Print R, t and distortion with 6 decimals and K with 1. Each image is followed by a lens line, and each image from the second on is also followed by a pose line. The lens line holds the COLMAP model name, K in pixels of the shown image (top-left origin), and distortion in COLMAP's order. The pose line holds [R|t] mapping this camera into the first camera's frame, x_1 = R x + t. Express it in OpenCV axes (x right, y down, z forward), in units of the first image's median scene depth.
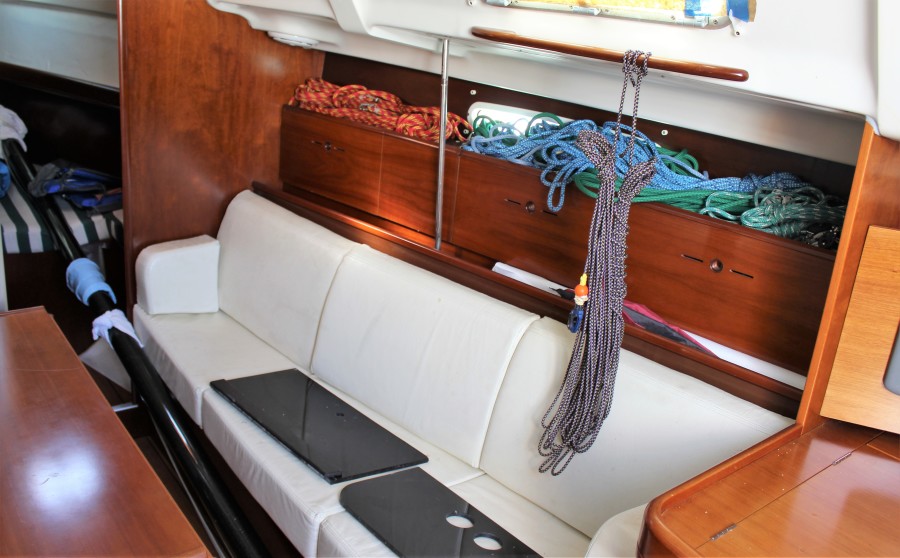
lens RADIAL K [[821.7, 0, 450.0], [0, 821.7, 279.0], [0, 0, 1]] dist [-0.114690, 0.008972]
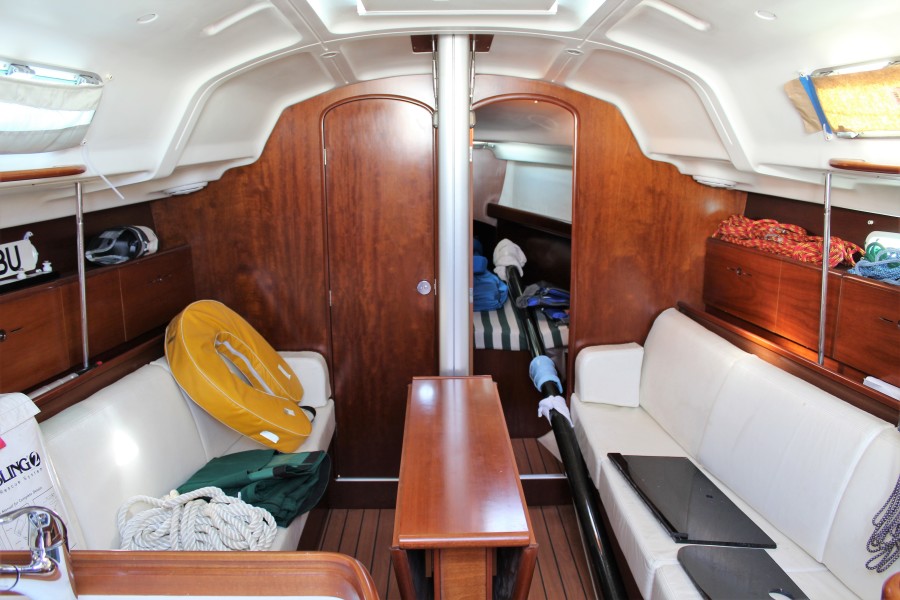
lens RADIAL K [[763.3, 0, 447.1], [0, 763.3, 311.5], [0, 0, 1]] dist [-0.156095, 0.139600]
pose [[0.805528, 0.042497, -0.591031, 0.151744], [-0.123550, 0.987549, -0.097380, 0.048646], [0.579534, 0.151465, 0.800749, -0.076315]]
